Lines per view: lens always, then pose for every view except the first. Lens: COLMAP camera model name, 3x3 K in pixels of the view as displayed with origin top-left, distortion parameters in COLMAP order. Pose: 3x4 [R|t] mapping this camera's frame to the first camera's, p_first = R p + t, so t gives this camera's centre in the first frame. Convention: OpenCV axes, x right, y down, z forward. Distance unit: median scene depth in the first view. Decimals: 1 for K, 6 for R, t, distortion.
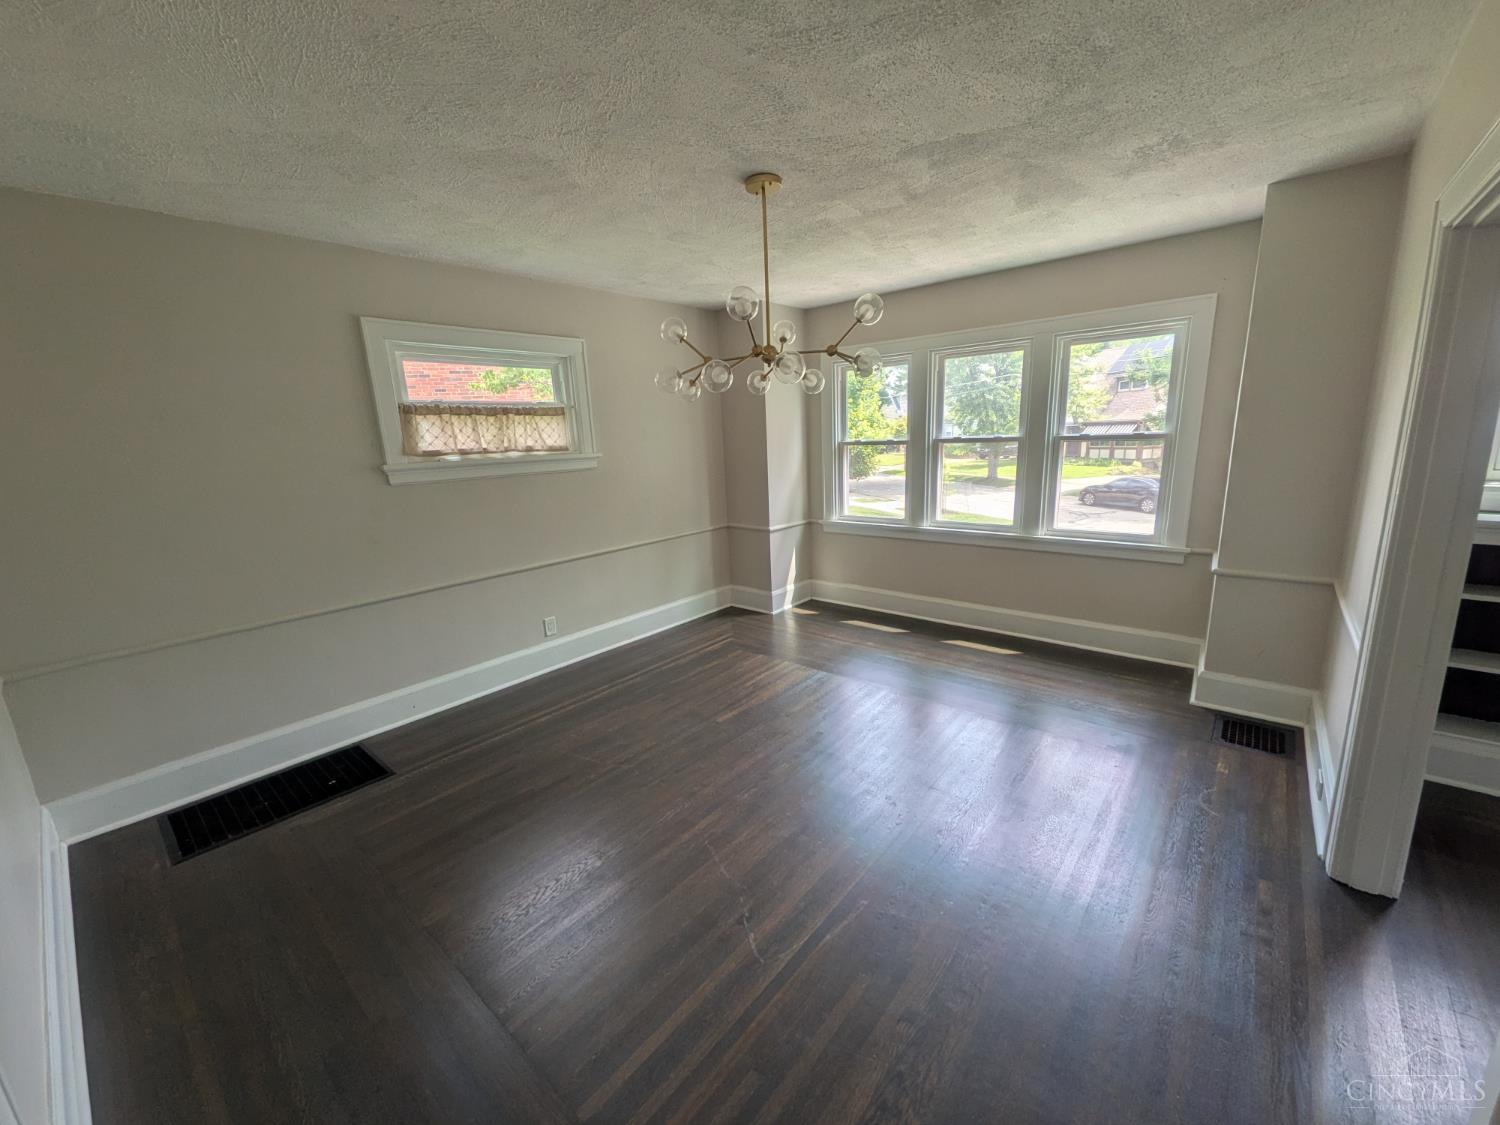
lens RADIAL K [[594.1, 0, 755.2], [0, 594.1, 560.6], [0, 0, 1]] dist [0.006055, -0.000277]
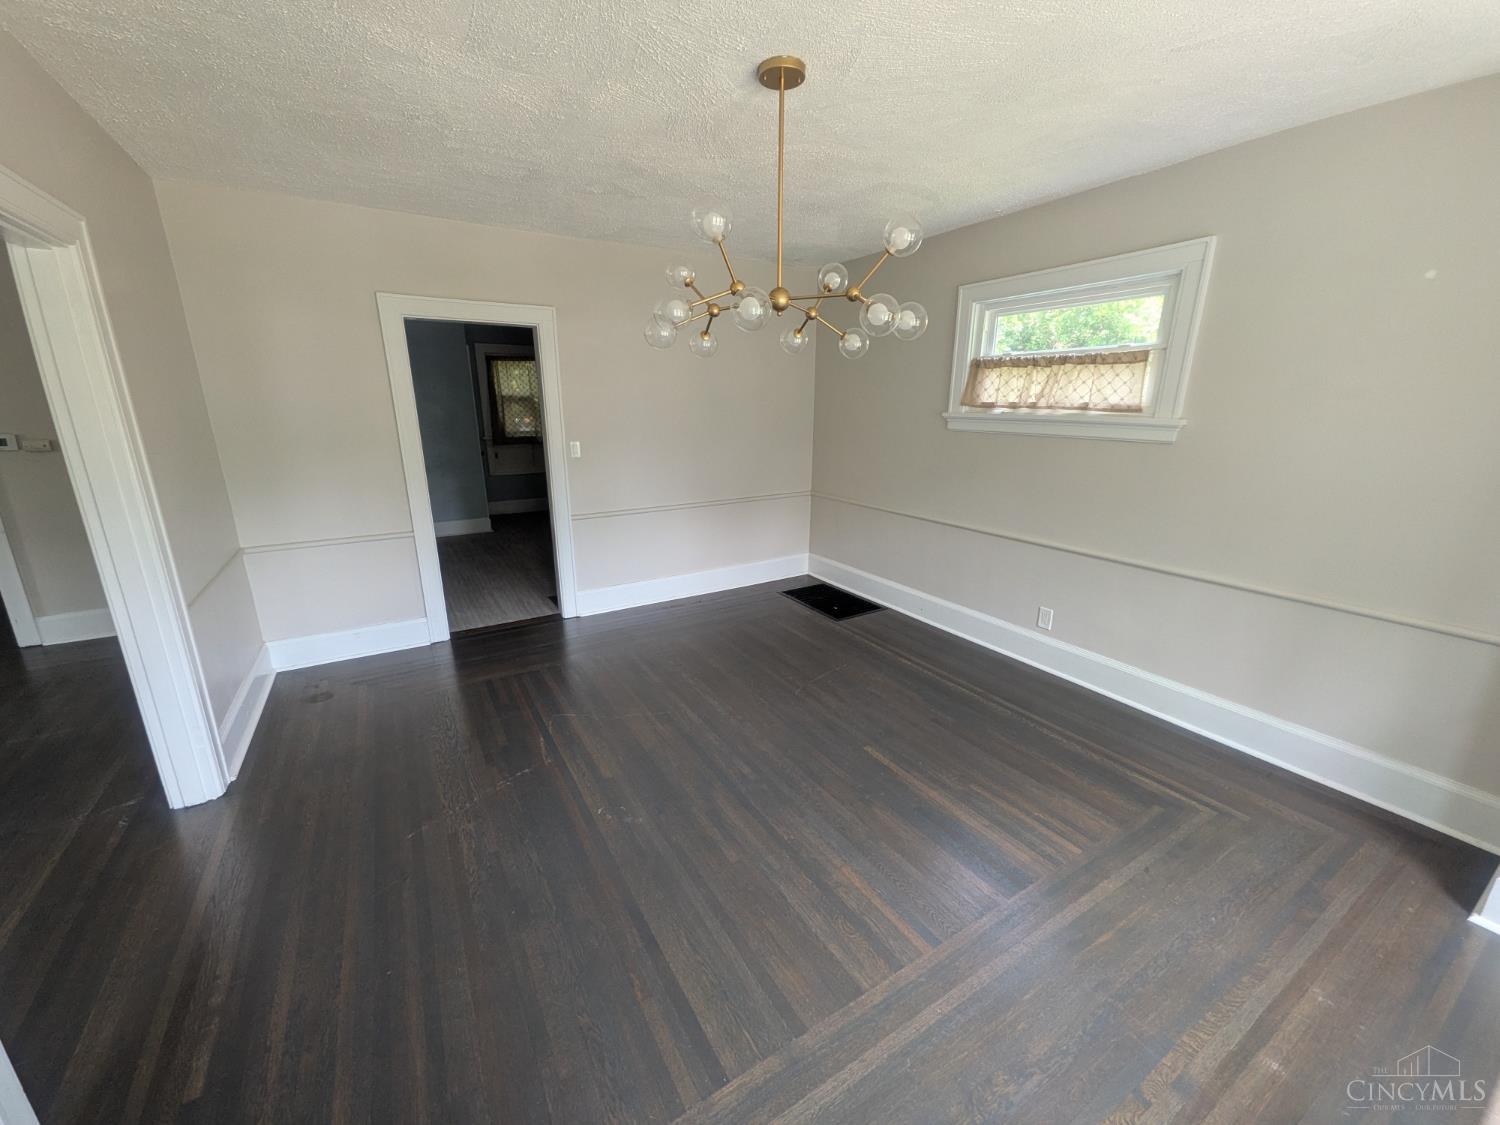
lens RADIAL K [[594.1, 0, 745.0], [0, 594.1, 562.5], [0, 0, 1]] dist [0.006055, -0.000277]
pose [[-0.323701, 0.290387, -0.900496, 0.577038], [-0.187664, 0.913125, 0.361919, -0.203510], [0.927362, 0.286144, -0.241085, 0.837733]]
